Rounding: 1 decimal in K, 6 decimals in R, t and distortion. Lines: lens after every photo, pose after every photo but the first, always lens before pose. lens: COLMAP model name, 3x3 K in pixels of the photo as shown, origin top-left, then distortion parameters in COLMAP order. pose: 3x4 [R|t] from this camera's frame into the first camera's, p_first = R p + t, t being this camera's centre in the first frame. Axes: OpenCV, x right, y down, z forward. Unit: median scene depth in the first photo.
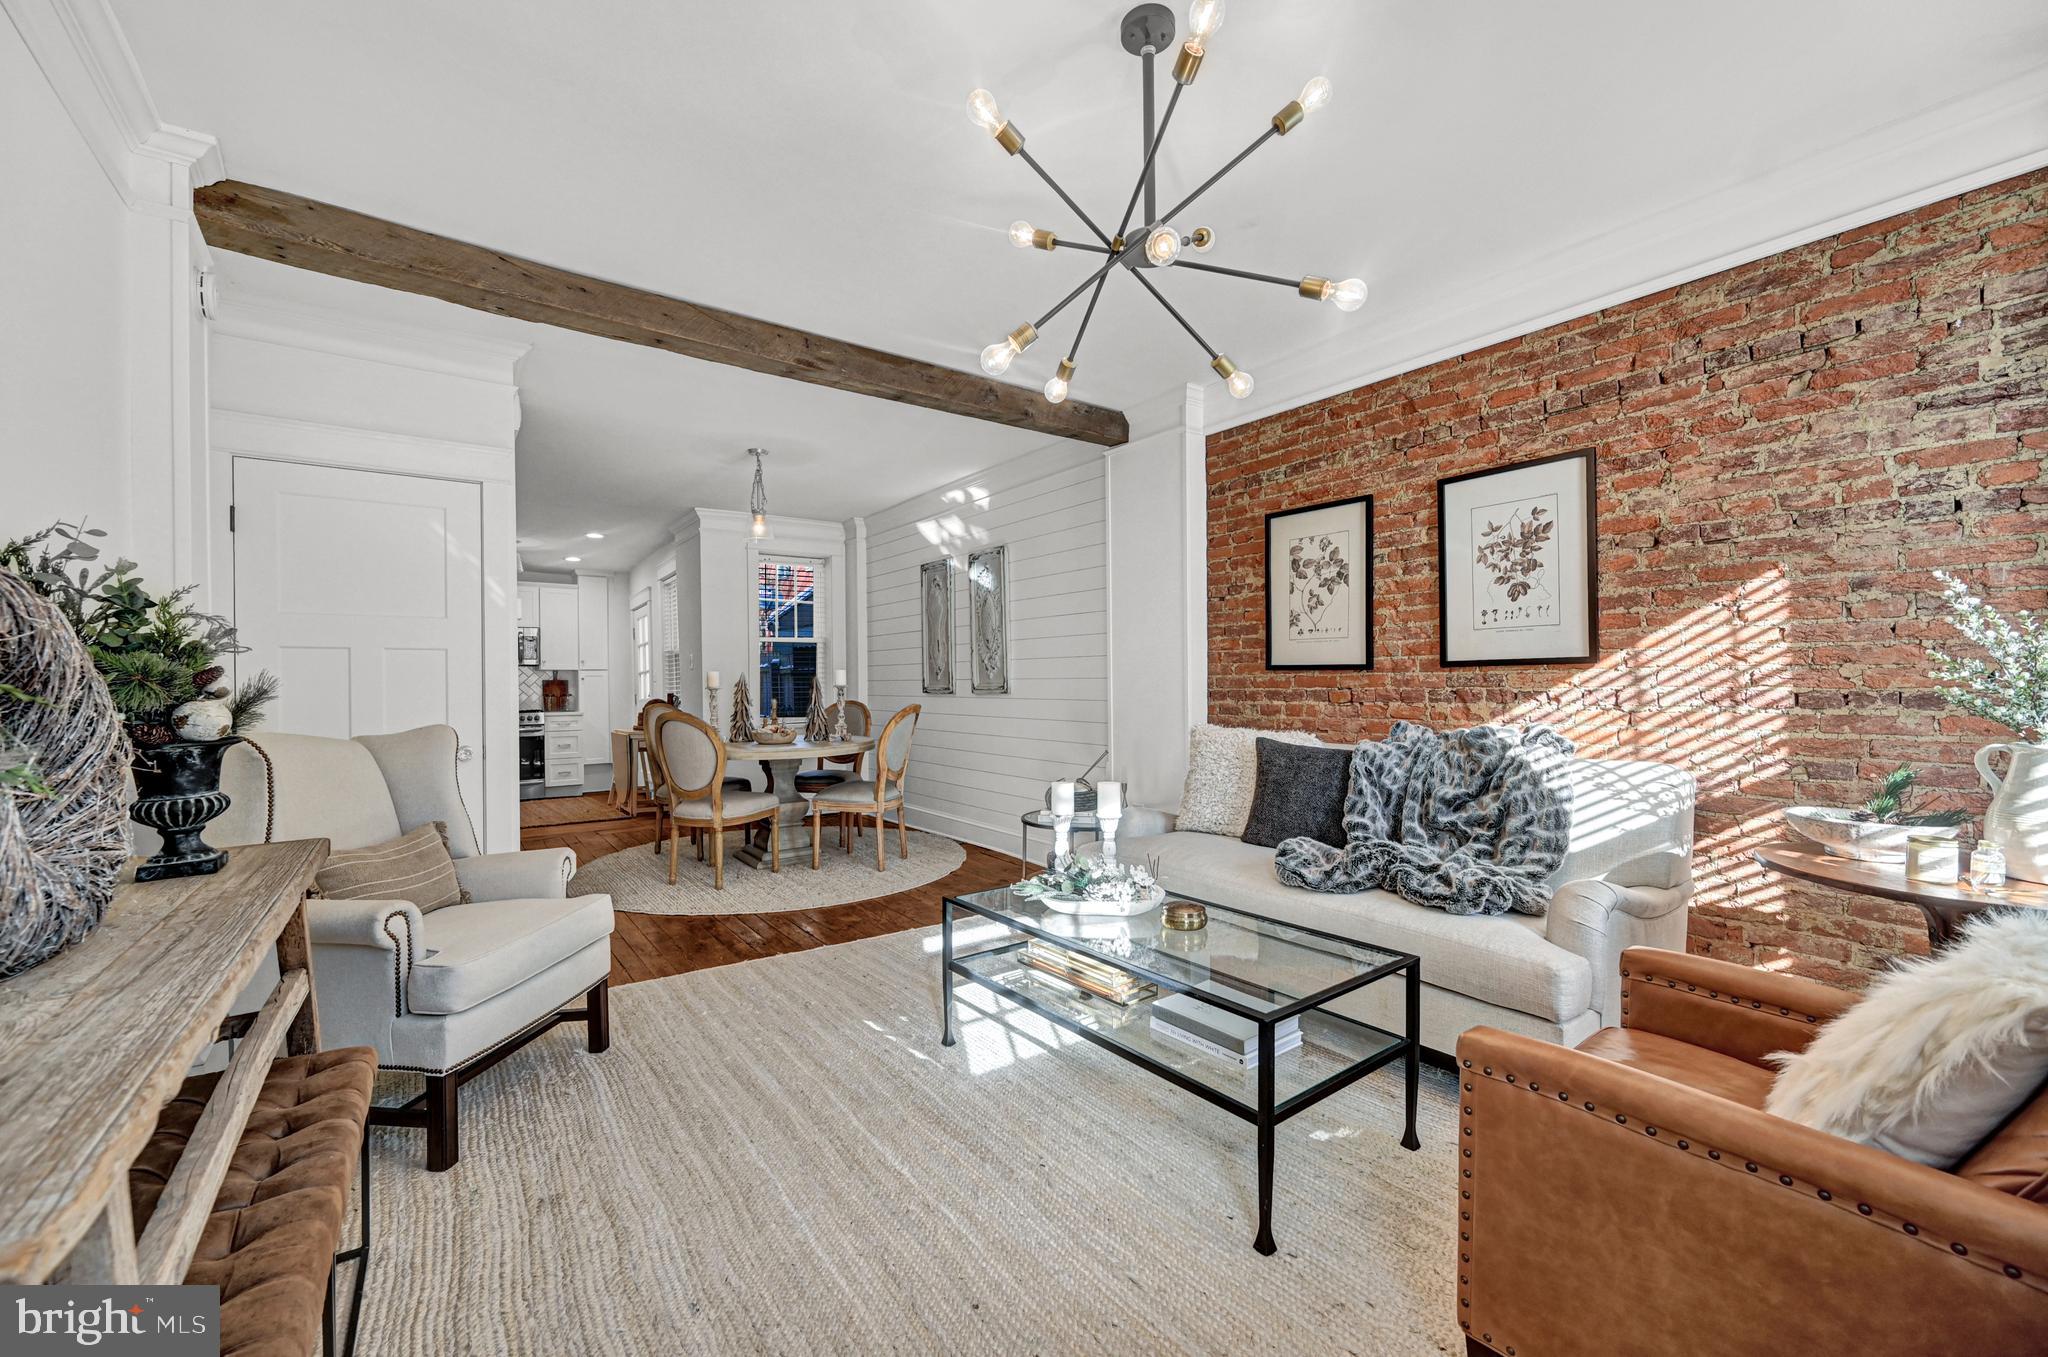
lens RADIAL K [[823.9, 0, 1024.0], [0, 823.9, 678.5], [0, 0, 1]] dist [0.000637, -0.000045]
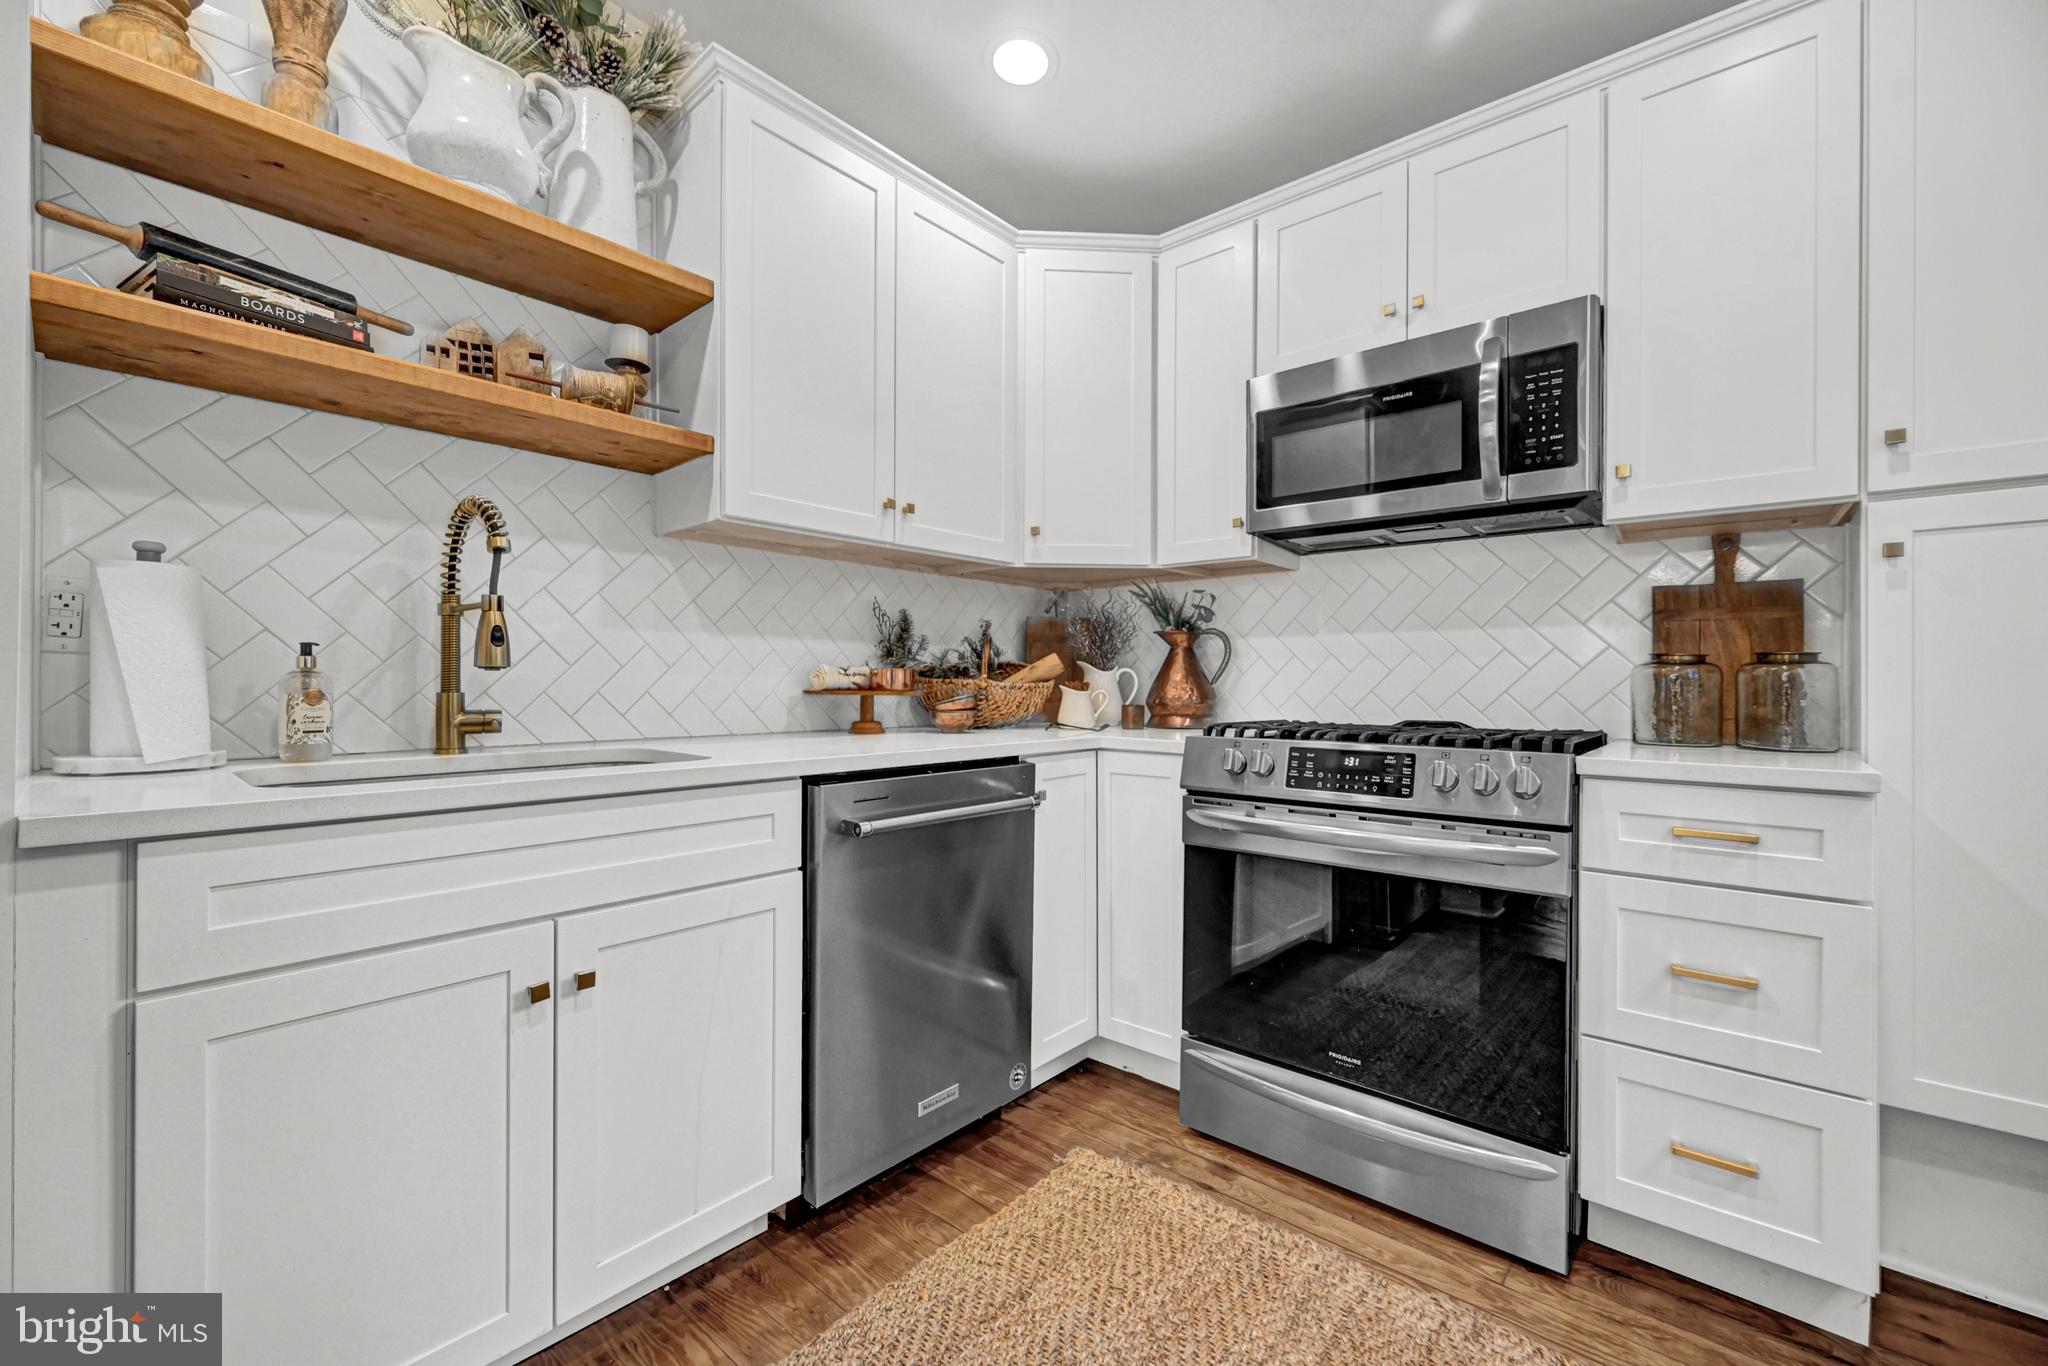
lens RADIAL K [[833.1, 0, 1019.2], [0, 833.1, 681.8], [0, 0, 1]] dist [-0.000785, -0.000033]
pose [[0.210326, 0.007593, -0.977602, -1.191679], [-0.001306, 0.999971, 0.007485, 0.069125], [0.977630, -0.000297, 0.210330, 2.302819]]
